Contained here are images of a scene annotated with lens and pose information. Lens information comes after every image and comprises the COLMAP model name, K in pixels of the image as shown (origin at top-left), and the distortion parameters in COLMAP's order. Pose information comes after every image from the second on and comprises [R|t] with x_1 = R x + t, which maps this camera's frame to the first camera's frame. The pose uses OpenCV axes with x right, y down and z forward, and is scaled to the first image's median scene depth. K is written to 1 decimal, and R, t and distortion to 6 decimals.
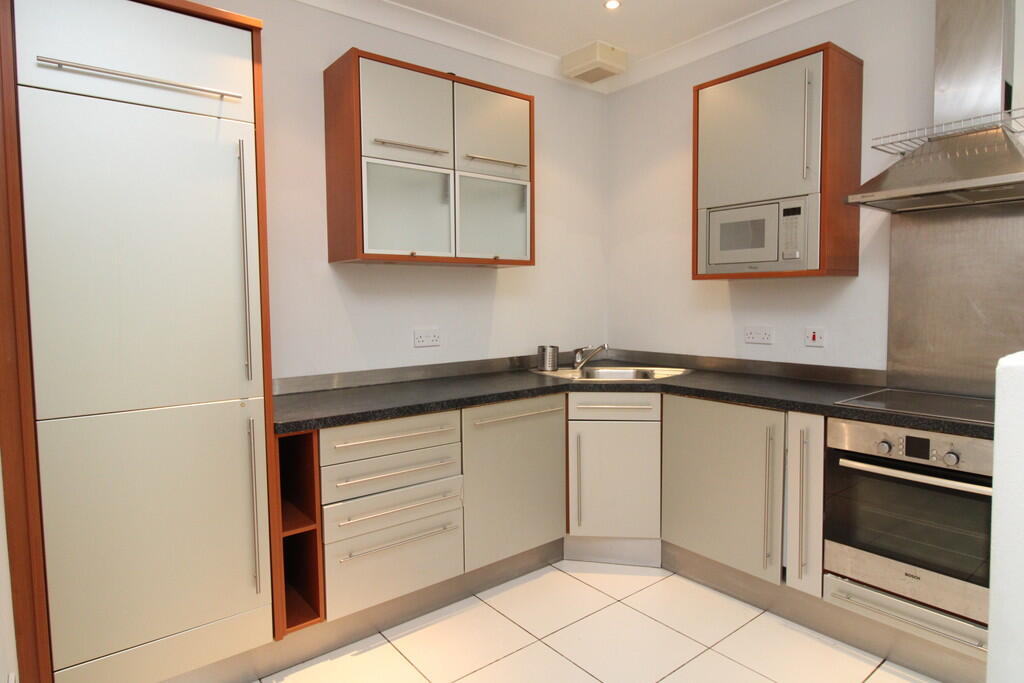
lens RADIAL K [[587.3, 0, 515.7], [0, 587.3, 342.3], [0, 0, 1]] dist [0.000980, 0.000103]
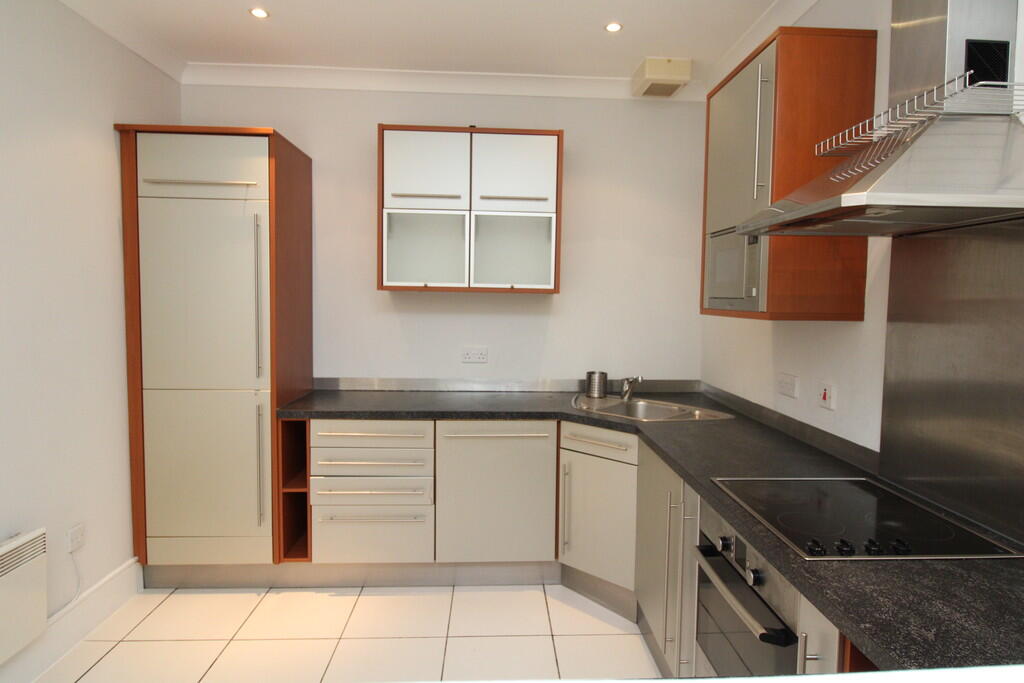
lens RADIAL K [[587.3, 0, 512.3], [0, 587.3, 335.3], [0, 0, 1]] dist [0.000980, 0.000103]
pose [[0.806730, 0.061250, -0.587737, 0.644344], [-0.067399, 0.997660, 0.011457, -0.071295], [0.587063, 0.030370, 0.808971, 0.135676]]
